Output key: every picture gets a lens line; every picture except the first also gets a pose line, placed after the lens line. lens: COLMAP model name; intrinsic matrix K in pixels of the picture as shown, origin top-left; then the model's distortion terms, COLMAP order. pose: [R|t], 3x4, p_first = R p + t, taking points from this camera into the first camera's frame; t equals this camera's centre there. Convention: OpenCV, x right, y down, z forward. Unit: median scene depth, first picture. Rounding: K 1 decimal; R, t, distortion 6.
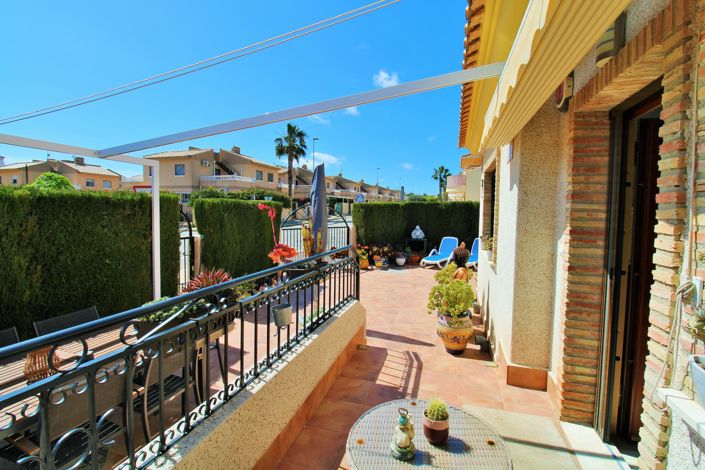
lens RADIAL K [[328.8, 0, 354.5], [0, 328.8, 227.5], [0, 0, 1]] dist [0.003790, -0.013756]
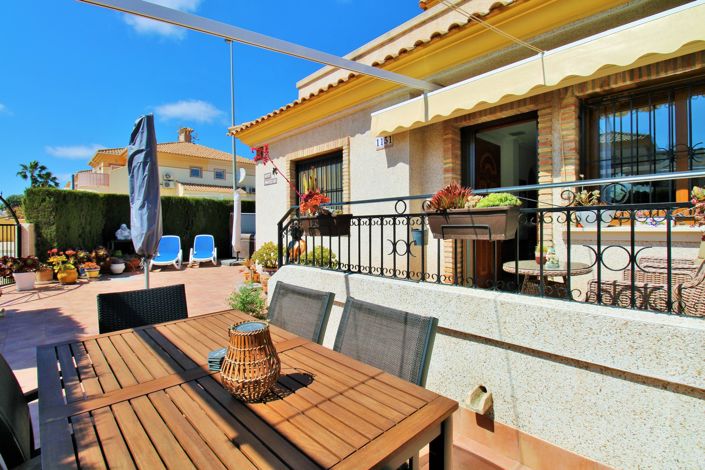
lens RADIAL K [[331.7, 0, 355.3], [0, 331.7, 228.0], [0, 0, 1]] dist [-0.001594, -0.012776]
pose [[0.481506, -0.014924, 0.876316, -0.262524], [0.048039, 0.998801, -0.009385, 0.042952], [-0.875125, 0.046616, 0.481646, 0.141102]]
